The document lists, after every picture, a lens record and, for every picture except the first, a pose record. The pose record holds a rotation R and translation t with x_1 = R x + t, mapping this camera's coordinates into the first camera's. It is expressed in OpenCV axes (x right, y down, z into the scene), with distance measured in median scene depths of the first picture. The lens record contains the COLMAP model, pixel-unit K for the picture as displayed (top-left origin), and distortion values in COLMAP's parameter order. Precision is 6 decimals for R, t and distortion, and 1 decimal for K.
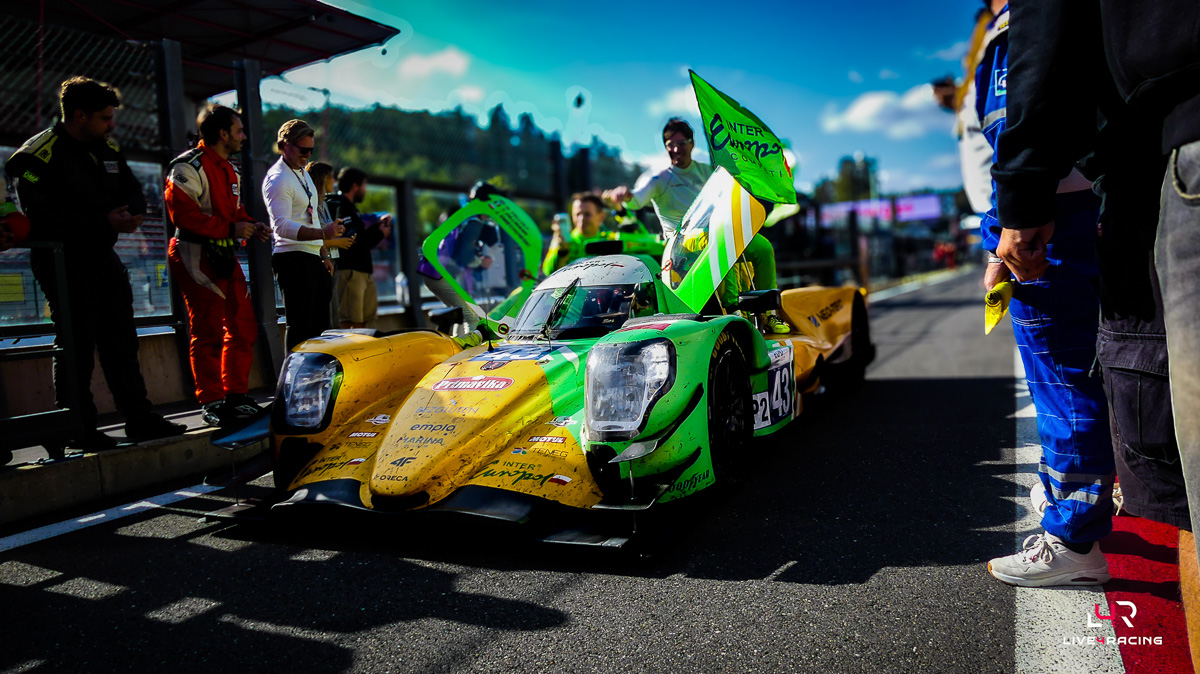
lens RADIAL K [[955.7, 0, 600.0], [0, 955.7, 337.0], [0, 0, 1]] dist [-0.000907, -0.000298]
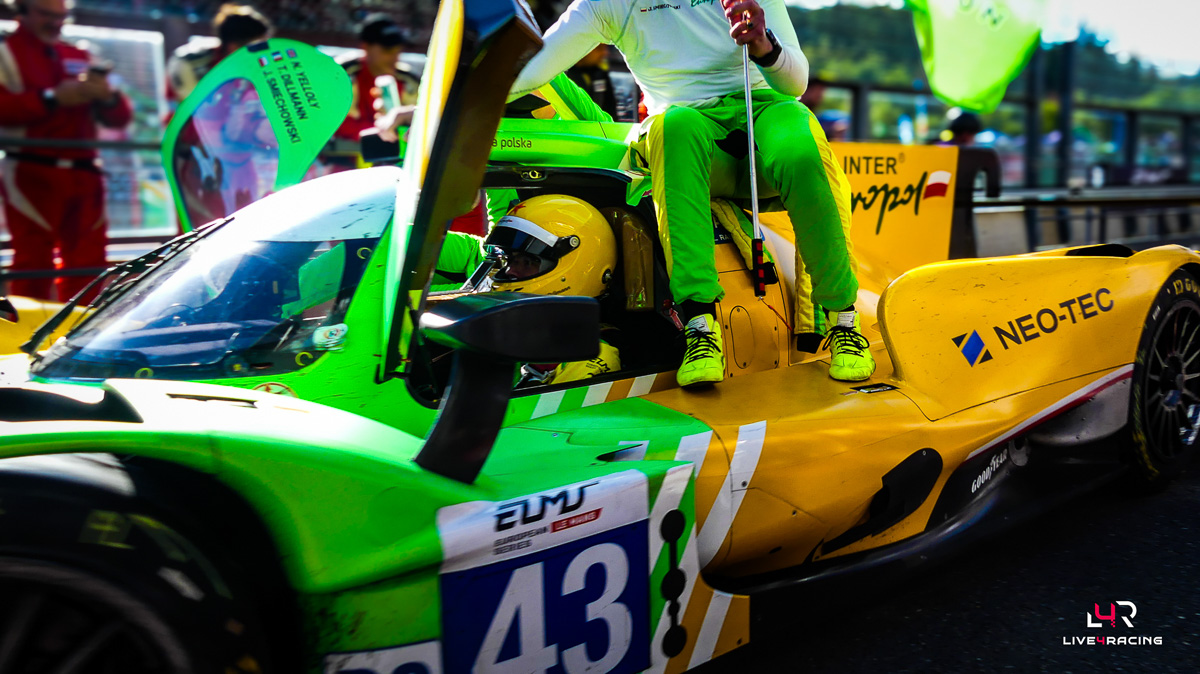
lens RADIAL K [[919.2, 0, 600.0], [0, 919.2, 337.0], [0, 0, 1]] dist [-0.005664, -0.002582]
pose [[0.889758, 0.112972, -0.442230, 0.329689], [-0.064672, 0.990314, 0.122867, -0.075229], [0.451827, -0.080722, 0.888446, 0.756467]]
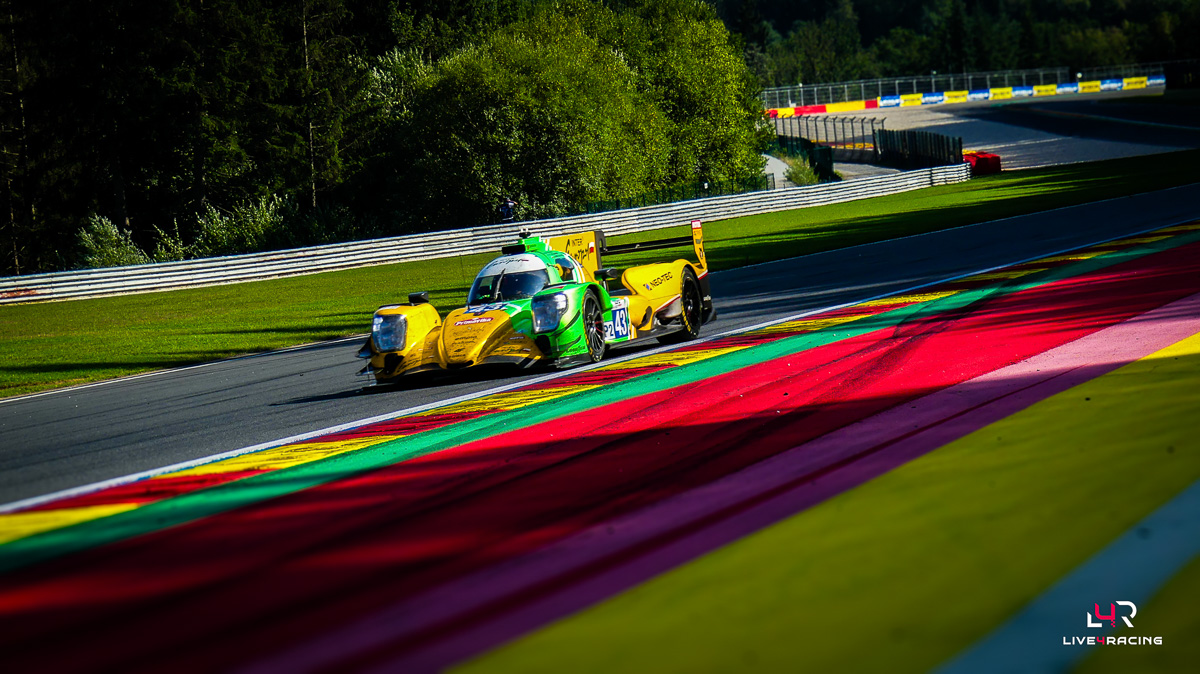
lens RADIAL K [[4791.6, 0, 600.0], [0, 4791.6, 337.0], [0, 0, 1]] dist [0.002487, -0.014845]
pose [[0.989611, -0.066911, 0.127250, -1.059526], [0.072042, 0.996747, -0.036144, 0.426941], [-0.124417, 0.044936, 0.991212, -8.402103]]
